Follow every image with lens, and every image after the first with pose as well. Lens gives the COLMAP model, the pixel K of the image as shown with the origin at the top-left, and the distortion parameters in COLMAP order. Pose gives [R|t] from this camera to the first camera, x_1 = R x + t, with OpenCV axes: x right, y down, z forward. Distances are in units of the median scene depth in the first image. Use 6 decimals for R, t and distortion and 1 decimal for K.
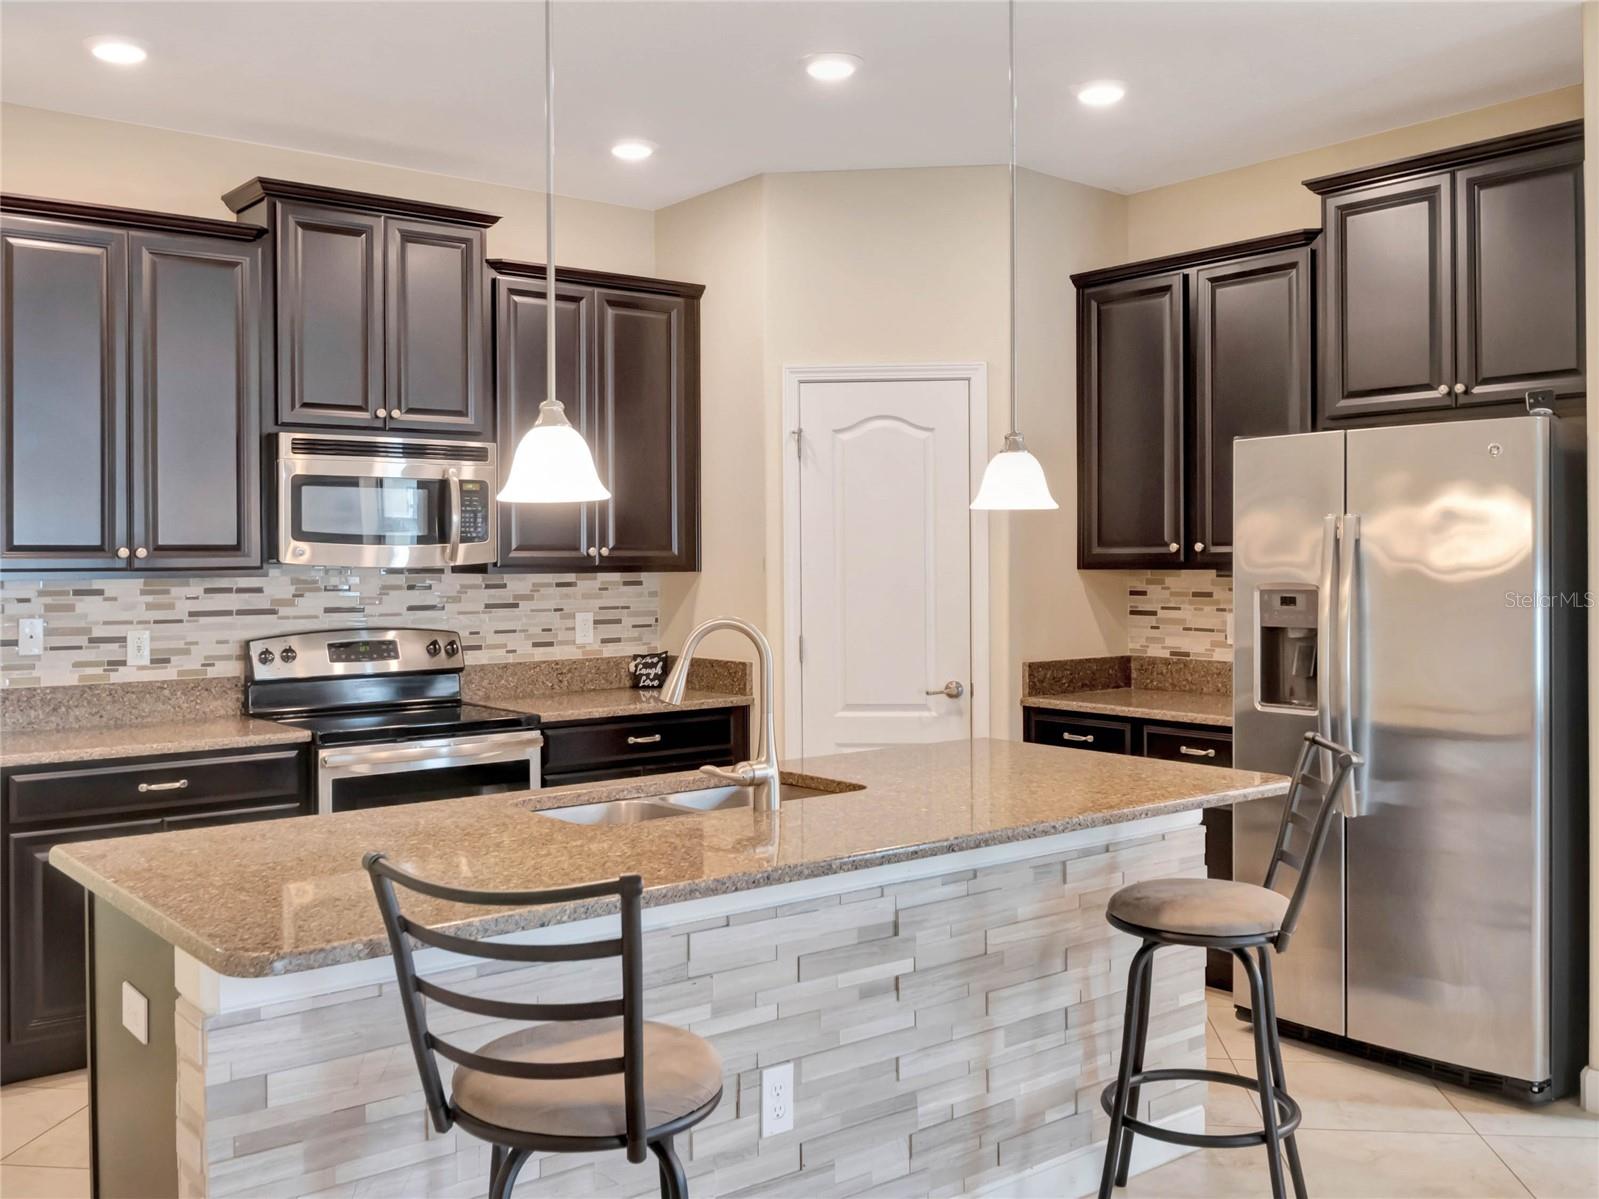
lens RADIAL K [[1503.5, 0, 799.5], [0, 1503.5, 567.6], [0, 0, 1]] dist [0.036235, -0.070369]
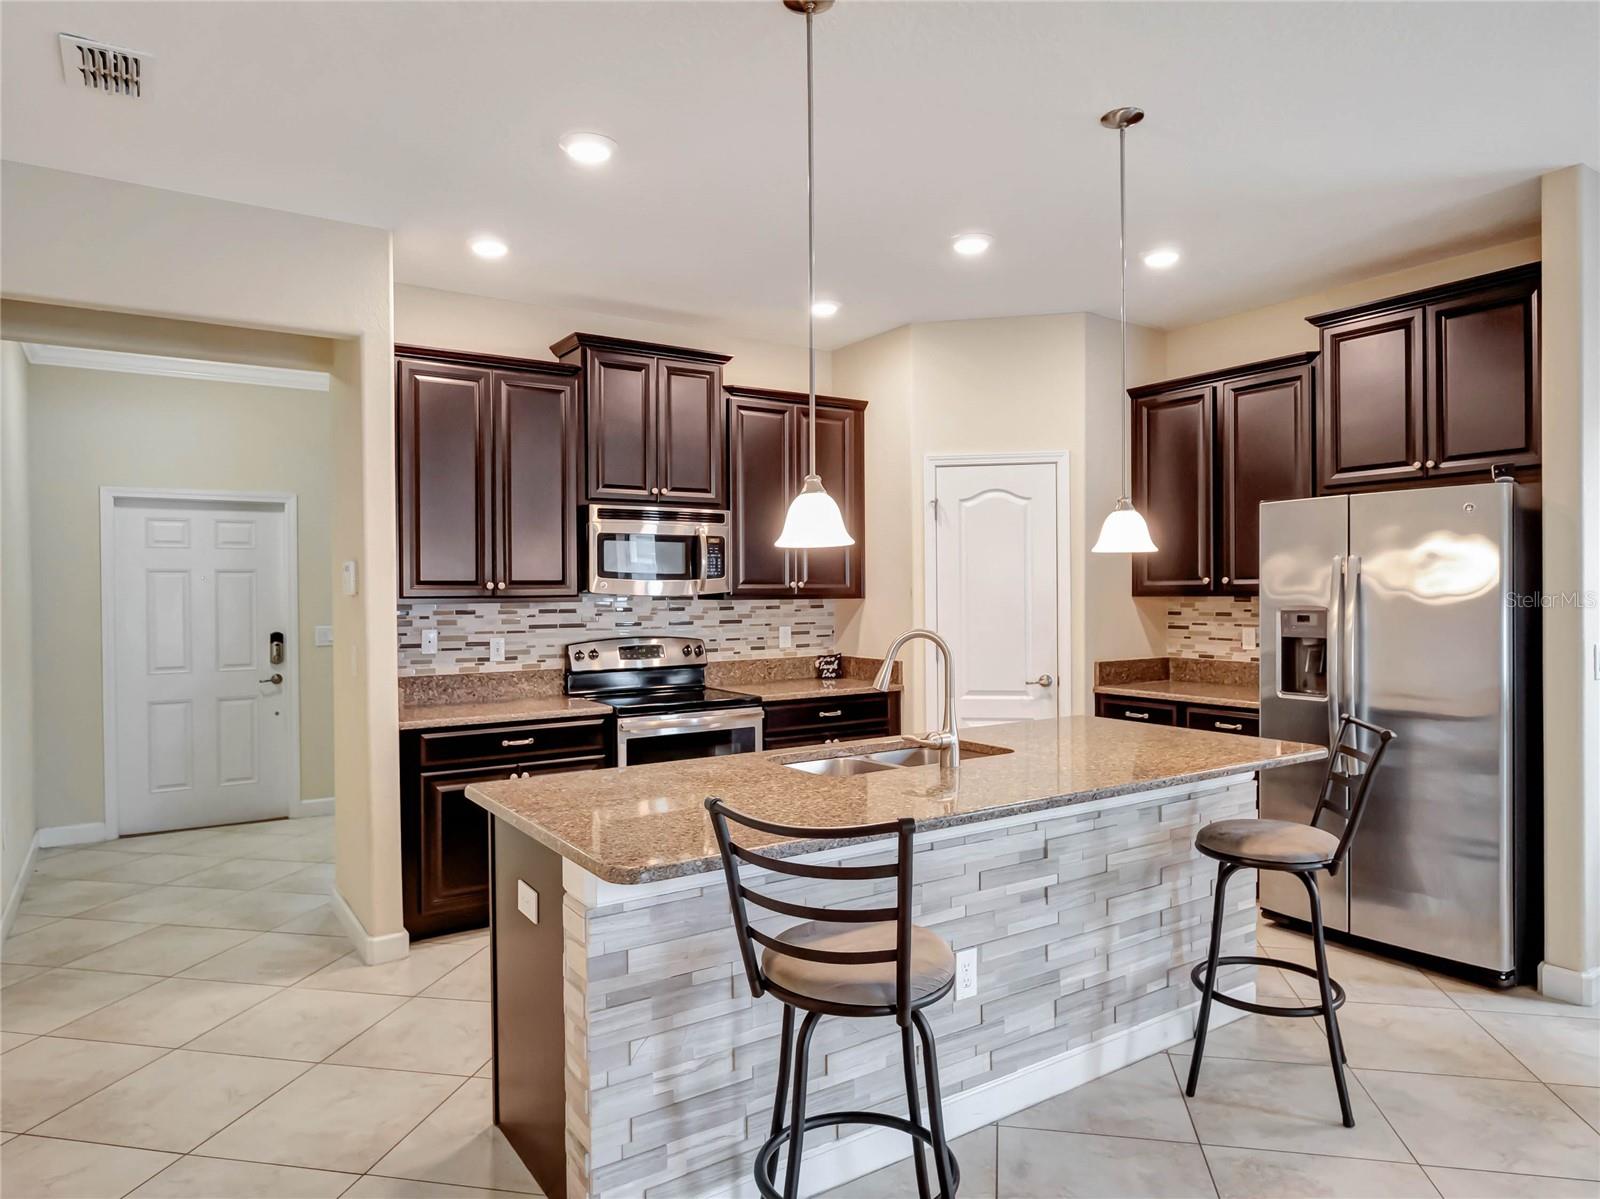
lens RADIAL K [[1005.7, 0, 803.8], [0, 1005.7, 600.0], [0, 0, 1]] dist [0.001446, -0.000134]
pose [[0.996231, -0.001017, -0.086737, -0.047319], [0.001256, 0.999996, 0.002706, 0.001789], [0.086734, -0.002805, 0.996228, 0.032772]]
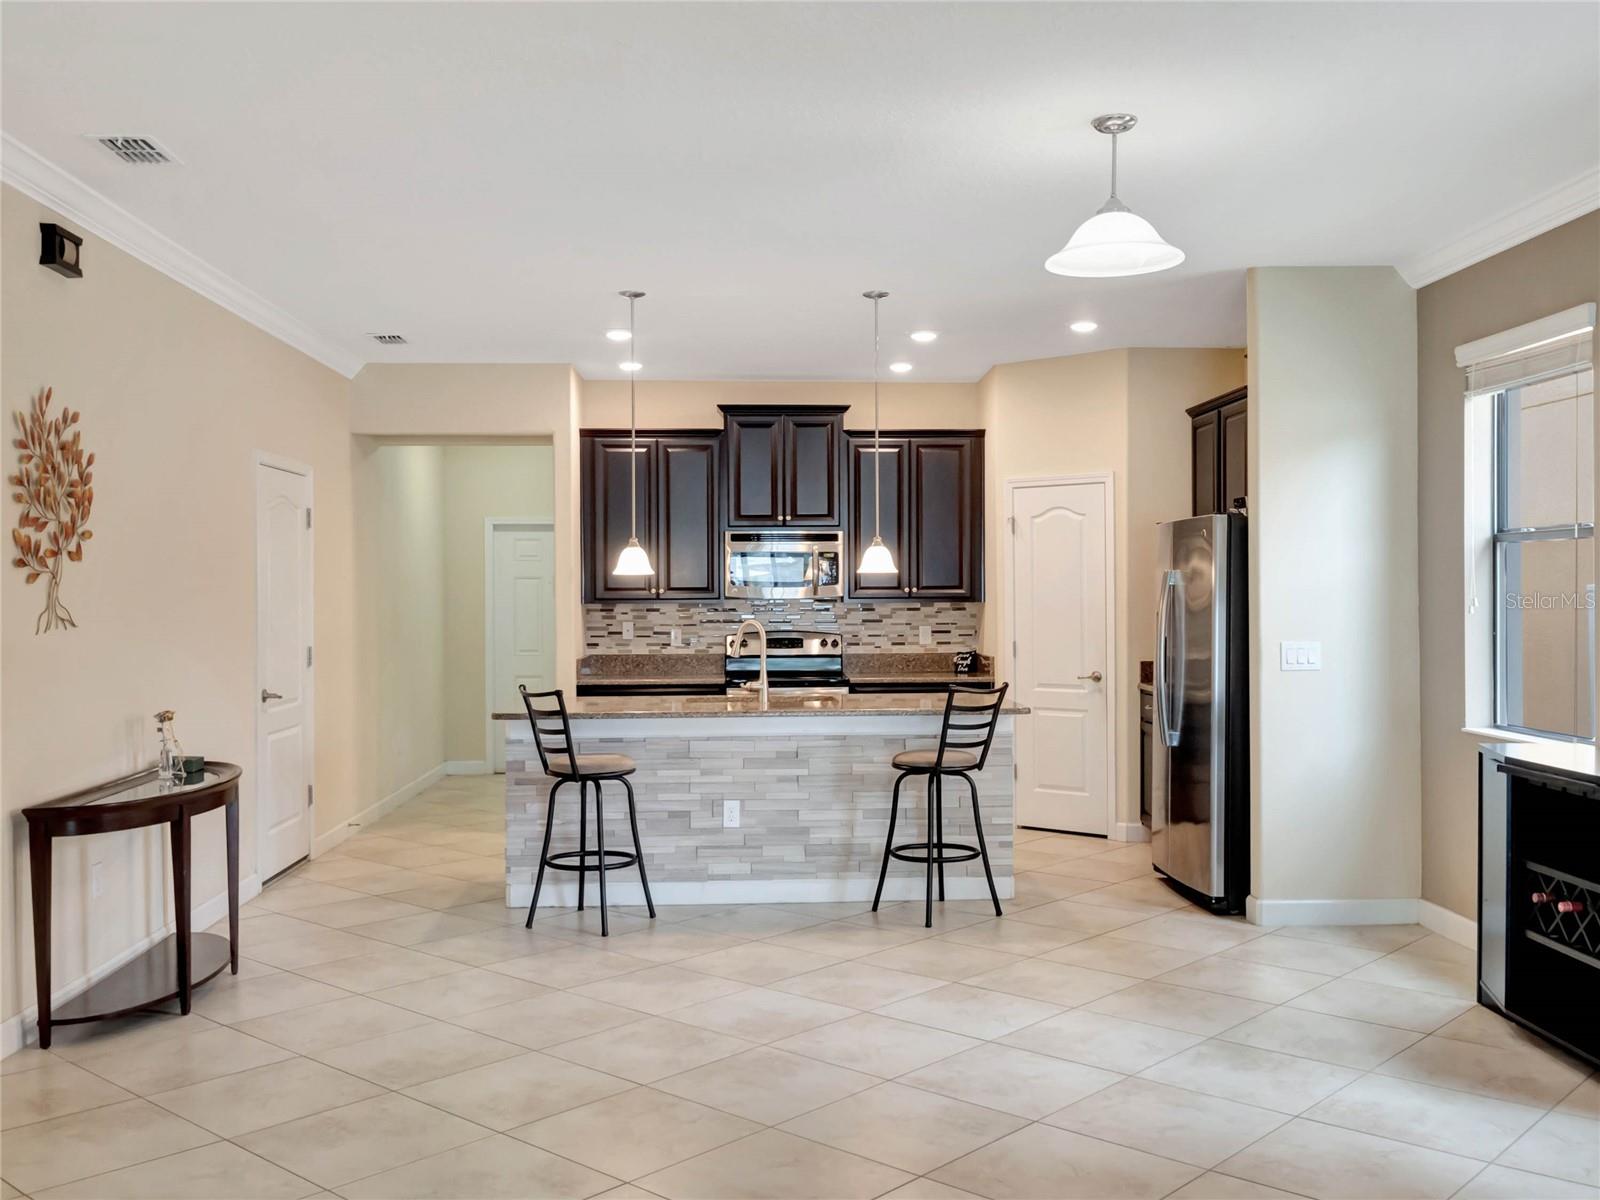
lens RADIAL K [[1504.1, 0, 803.2], [0, 1504.1, 598.1], [0, 0, 1]] dist [0.019338, -0.059797]
pose [[0.810077, 0.004278, -0.586308, 0.868254], [-0.004810, 0.999988, 0.000651, -0.002303], [0.586304, 0.002293, 0.810088, -0.531026]]
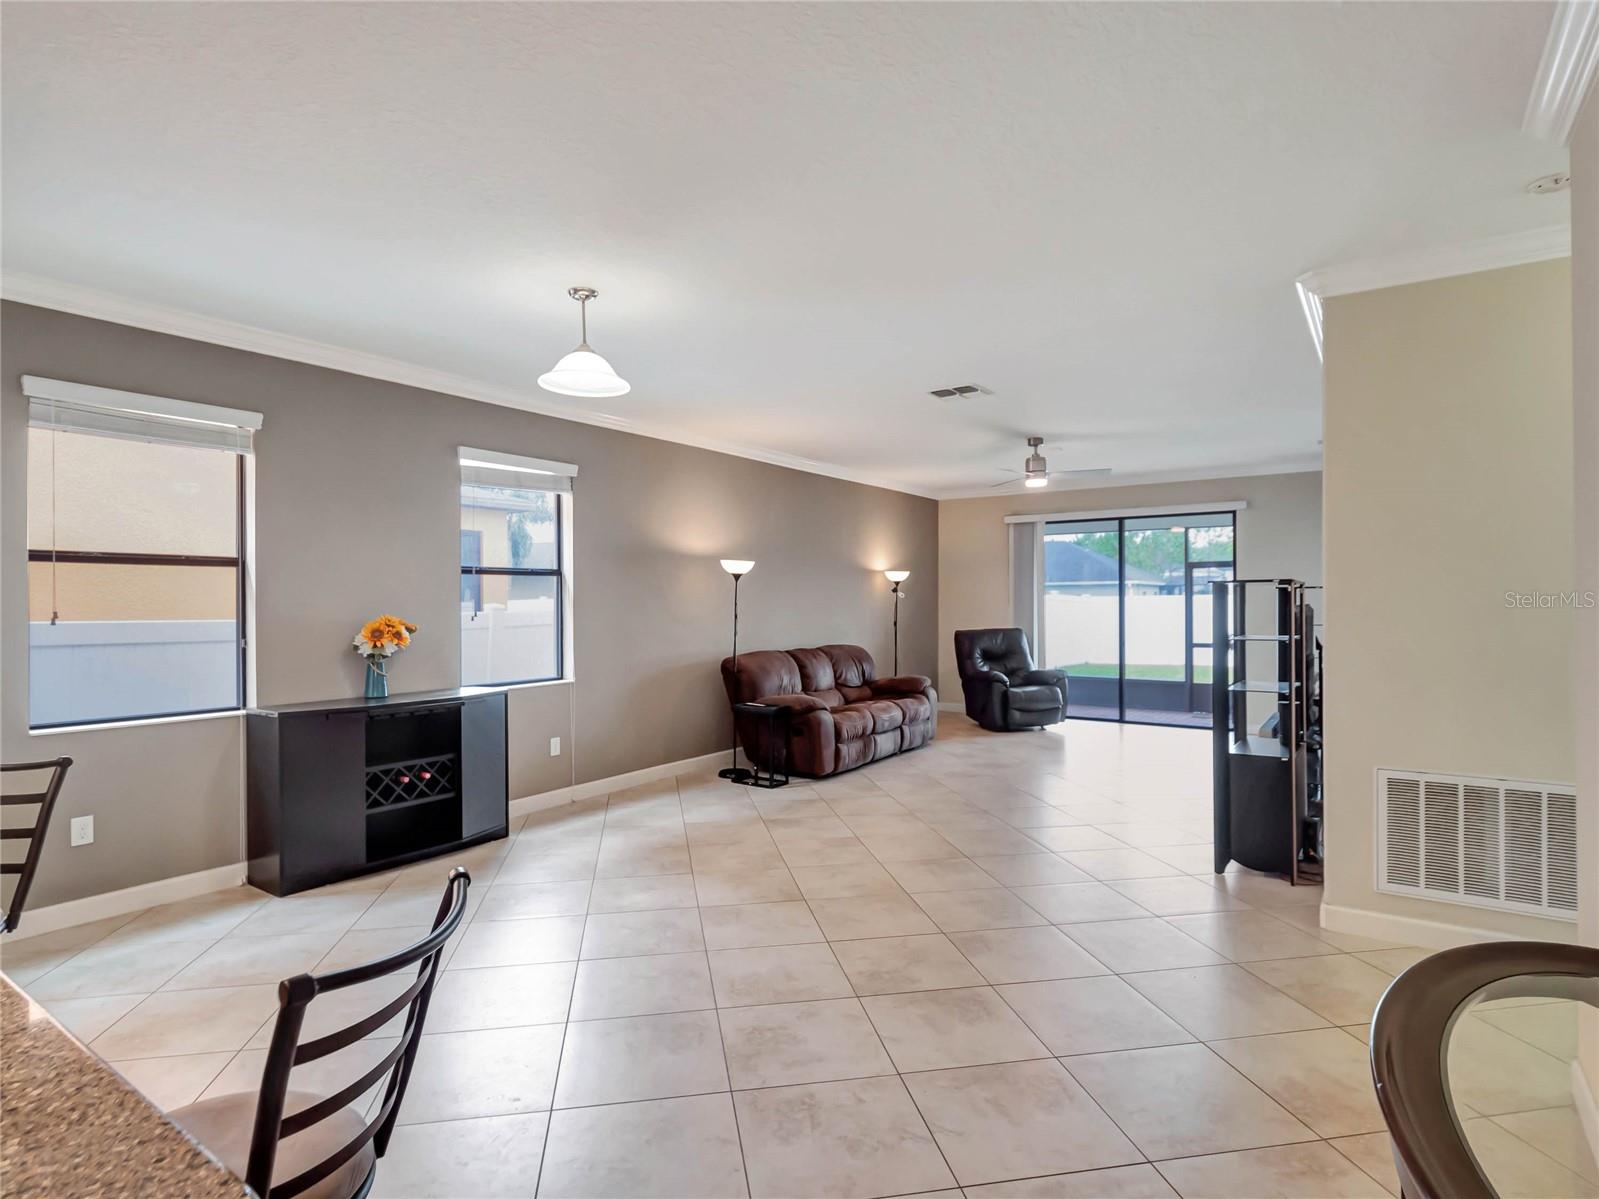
lens RADIAL K [[843.6, 0, 799.5], [0, 843.6, 599.5], [0, 0, 1]] dist [-0.001176, -0.000135]
pose [[-0.283834, 0.009774, 0.958824, -0.310398], [0.012631, 0.999899, -0.006454, -0.000544], [-0.958790, 0.010279, -0.283929, 0.348421]]
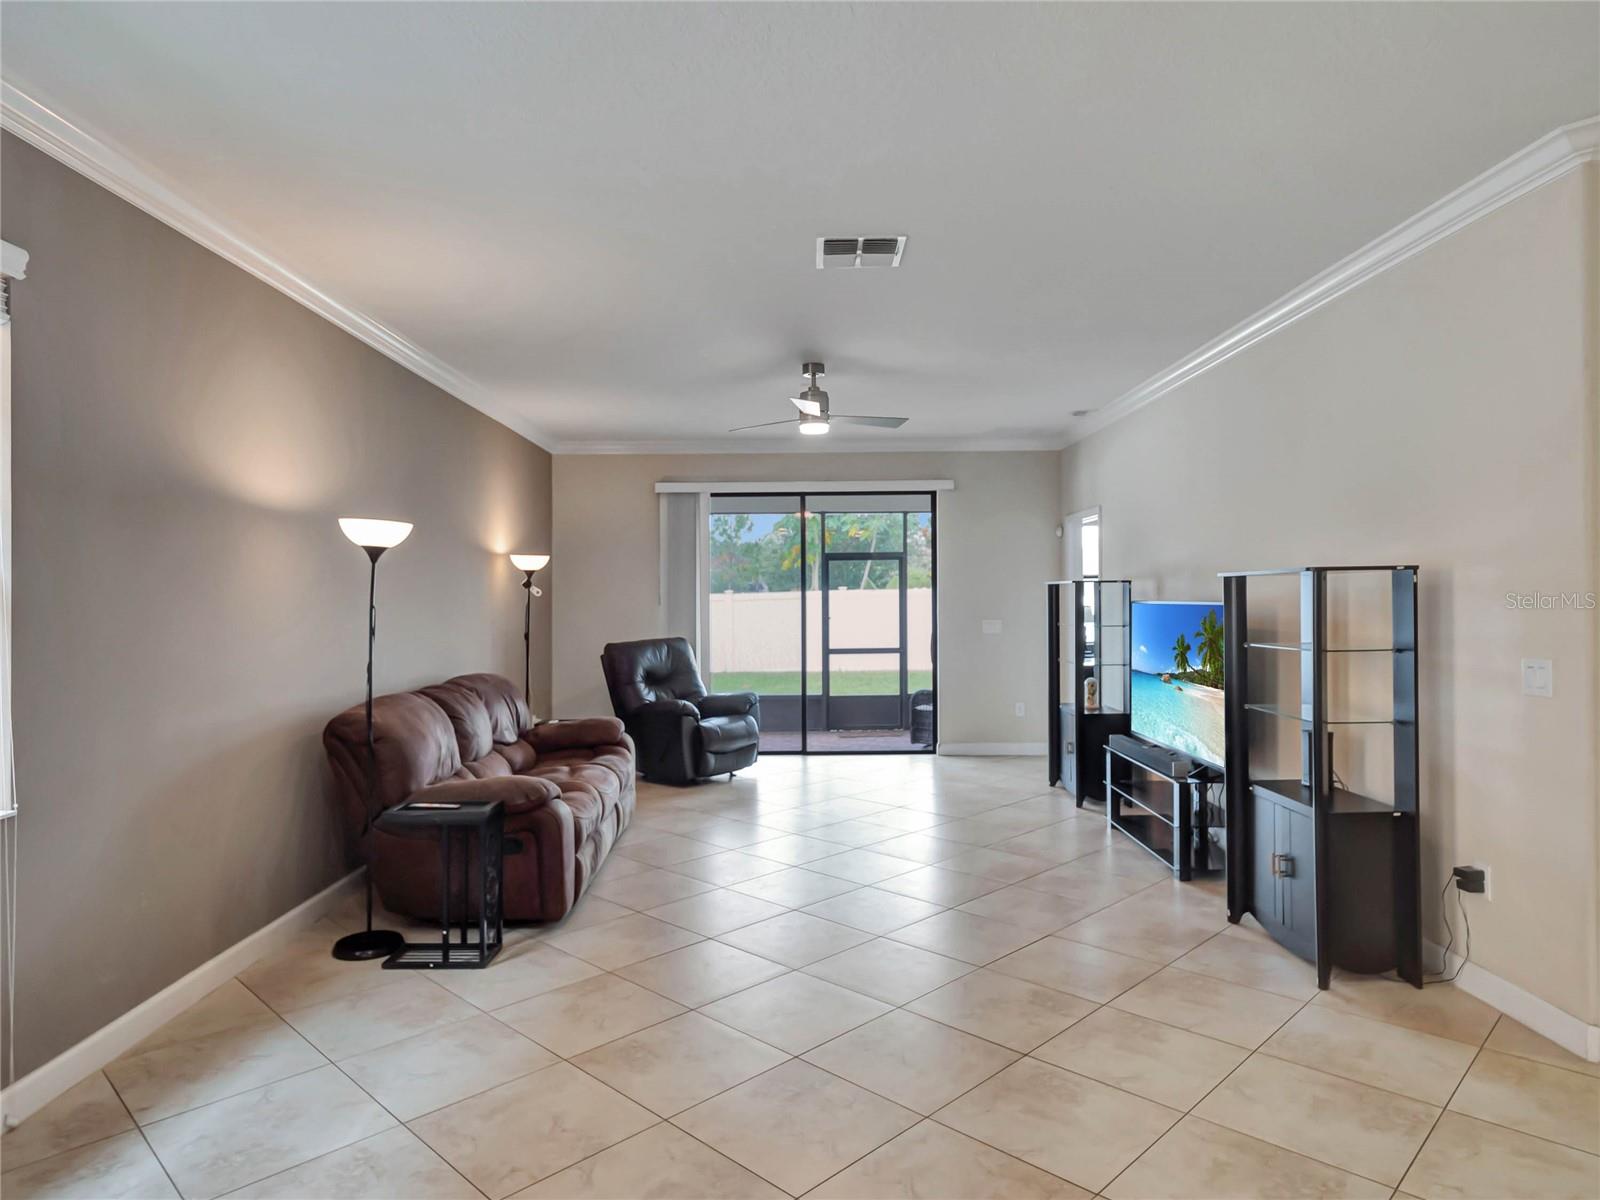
lens RADIAL K [[963.1, 0, 800.0], [0, 963.1, 600.0], [0, 0, 1]] dist [0.000811, -0.000009]
pose [[-0.789726, 0.012436, 0.613334, 0.291425], [0.018727, 0.999817, 0.003839, -0.006155], [-0.613174, 0.014517, -0.789815, 0.465019]]
